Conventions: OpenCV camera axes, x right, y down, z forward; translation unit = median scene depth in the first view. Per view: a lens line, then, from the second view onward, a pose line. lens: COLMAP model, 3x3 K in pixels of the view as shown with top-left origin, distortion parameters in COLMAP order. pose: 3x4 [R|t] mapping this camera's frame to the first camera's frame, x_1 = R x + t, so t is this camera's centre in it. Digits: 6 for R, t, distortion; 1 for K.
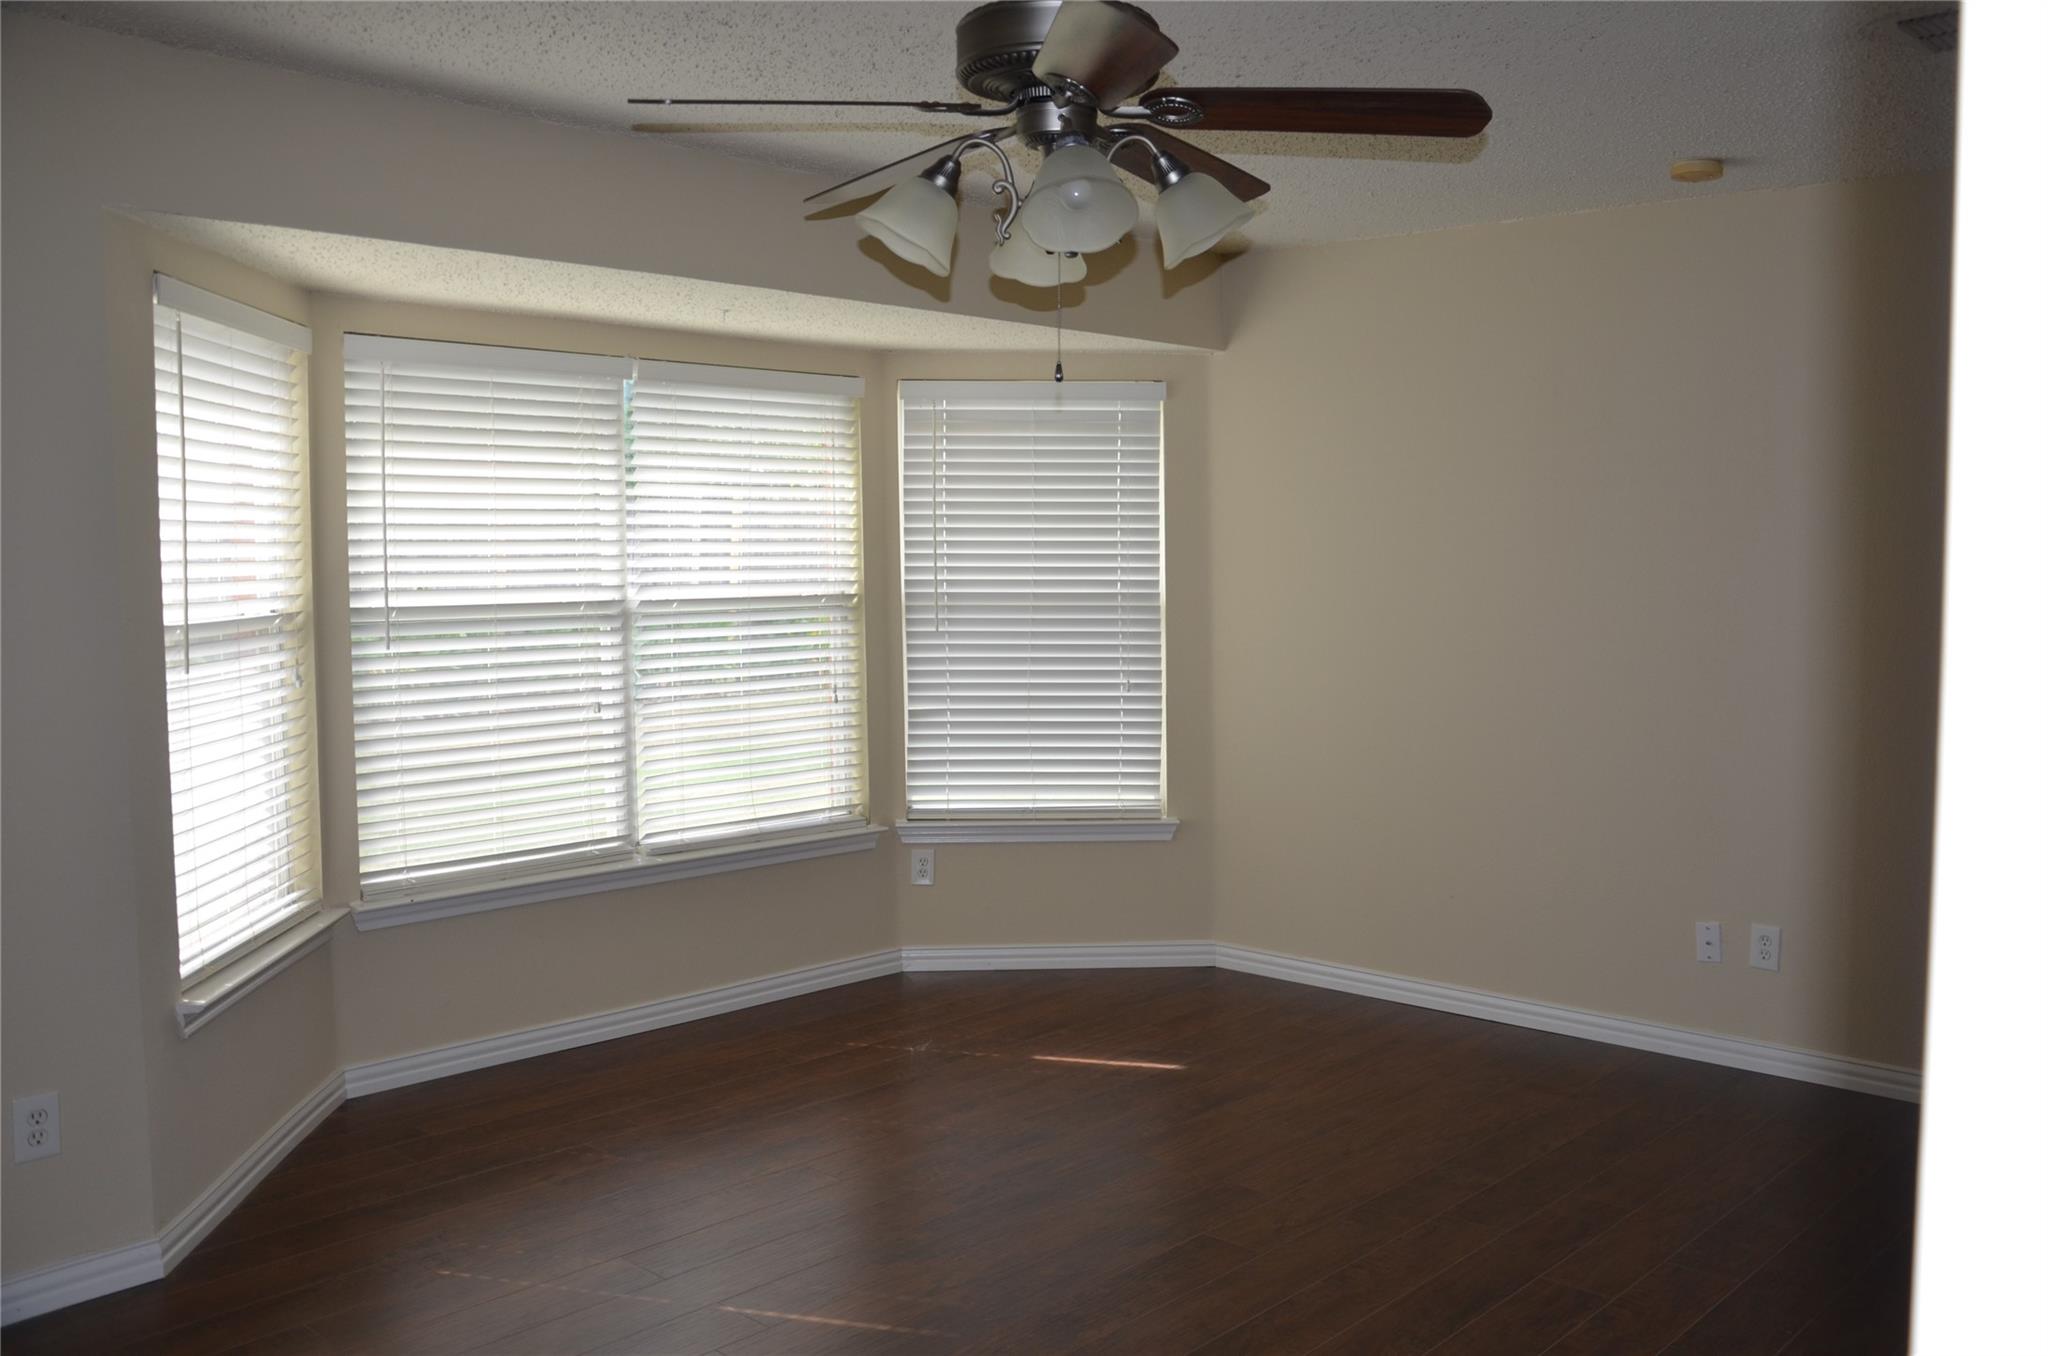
lens RADIAL K [[1738.2, 0, 1028.9], [0, 1738.2, 673.8], [0, 0, 1]] dist [-0.127283, 0.161392]
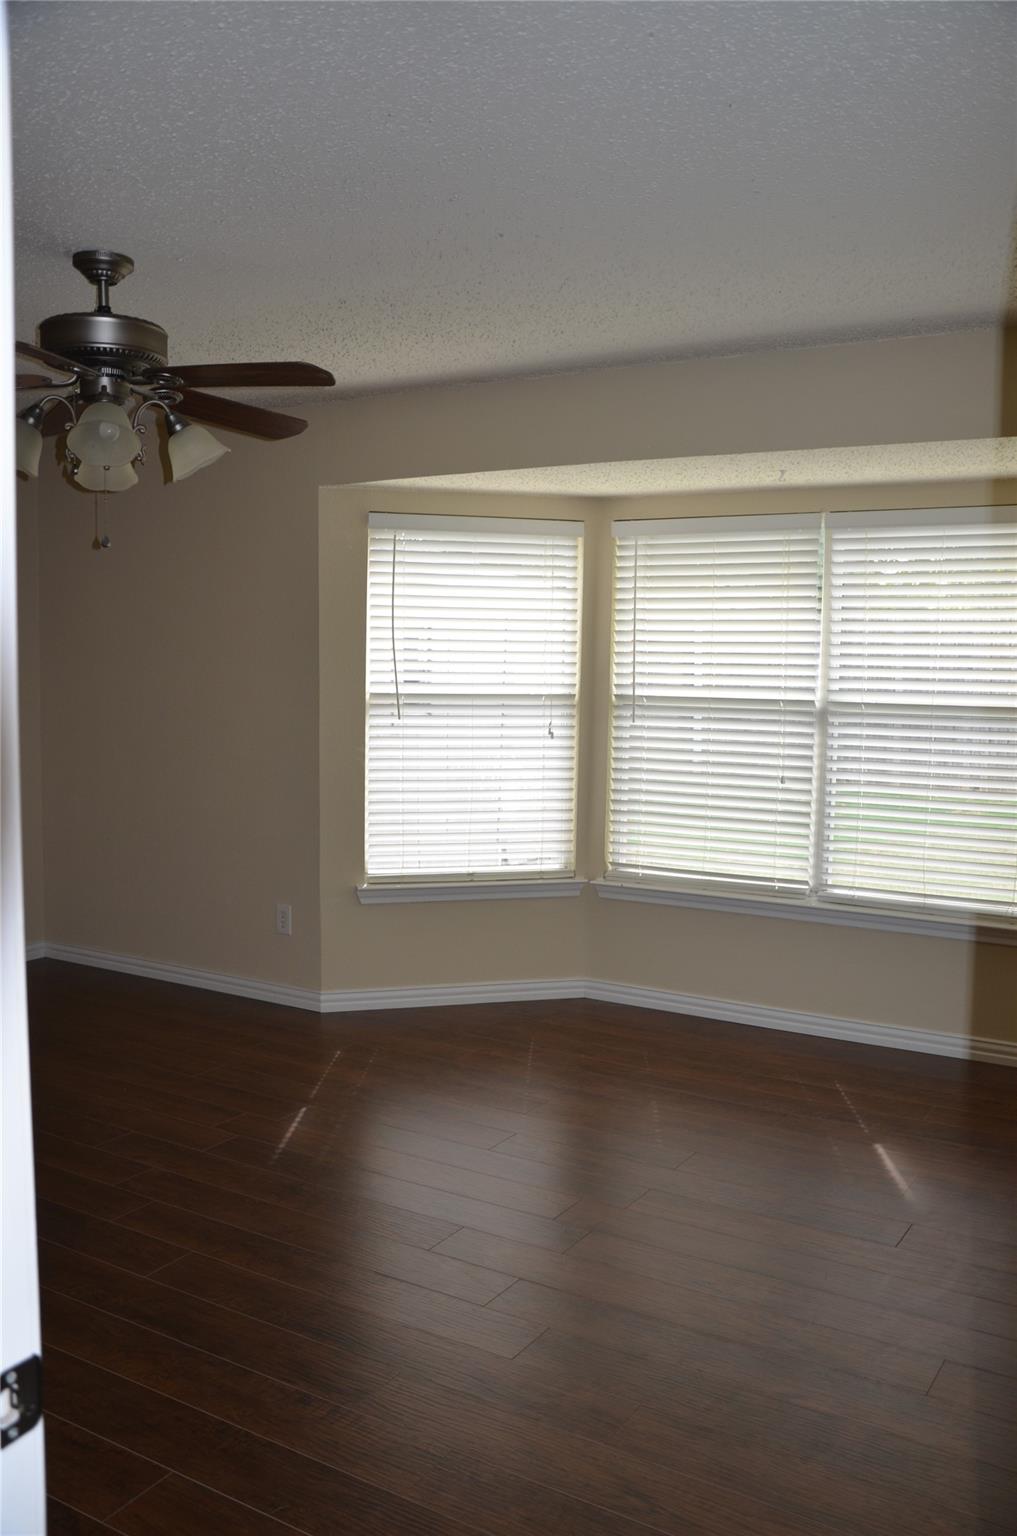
lens RADIAL K [[1303.6, 0, 511.6], [0, 1303.6, 774.1], [0, 0, 1]] dist [-0.127283, 0.161392]
pose [[0.216660, 0.094880, -0.971625, 0.751846], [-0.080600, 0.993607, 0.079054, -0.052292], [0.972914, 0.061185, 0.222923, 0.637687]]
